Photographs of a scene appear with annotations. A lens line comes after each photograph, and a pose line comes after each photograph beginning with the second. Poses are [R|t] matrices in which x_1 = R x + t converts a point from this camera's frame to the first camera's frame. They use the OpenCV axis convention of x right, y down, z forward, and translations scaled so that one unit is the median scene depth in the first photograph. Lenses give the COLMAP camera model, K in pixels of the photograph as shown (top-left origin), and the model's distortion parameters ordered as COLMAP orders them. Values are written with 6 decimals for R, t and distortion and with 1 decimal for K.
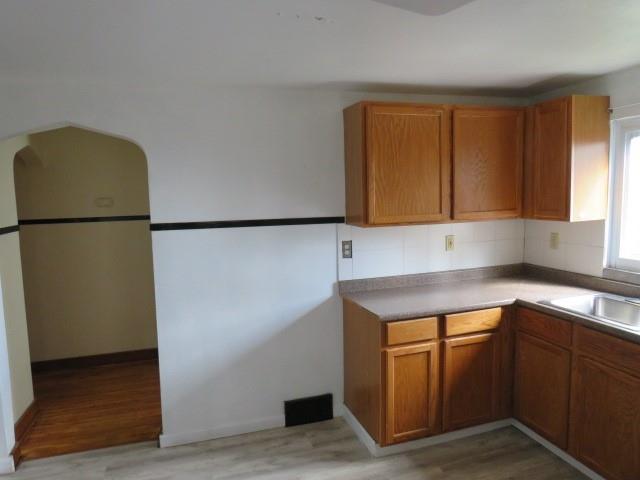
lens RADIAL K [[456.2, 0, 322.6], [0, 456.2, 239.6], [0, 0, 1]] dist [-0.034648, 0.027156]
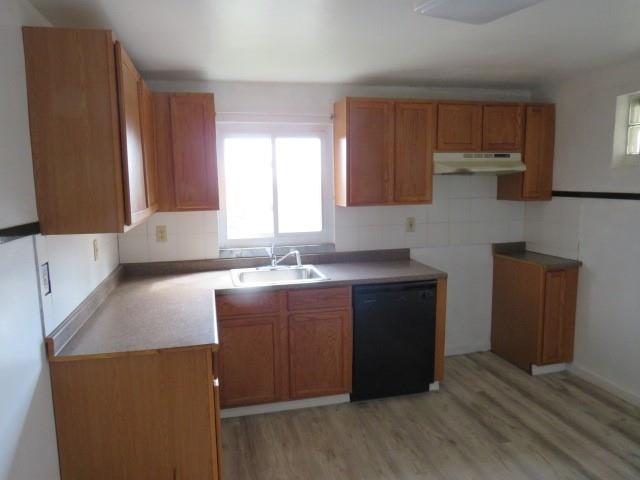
lens RADIAL K [[456.2, 0, 322.2], [0, 456.2, 241.0], [0, 0, 1]] dist [-0.034648, 0.027156]
pose [[0.063093, -0.106662, 0.992292, -0.630424], [0.115167, 0.988408, 0.098921, -0.054879], [-0.991340, 0.108038, 0.074646, 0.802360]]
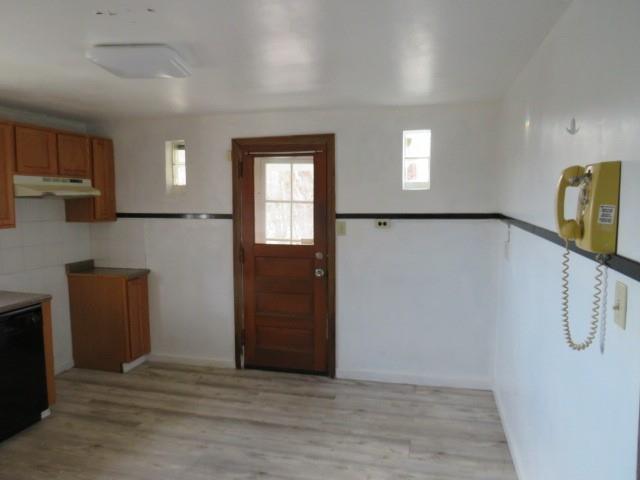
lens RADIAL K [[456.2, 0, 323.4], [0, 456.2, 238.4], [0, 0, 1]] dist [-0.034648, 0.027156]
pose [[-0.851266, -0.019333, 0.524379, -0.650082], [0.074405, 0.984777, 0.157094, -0.073038], [-0.519433, 0.172745, -0.836868, 0.959480]]
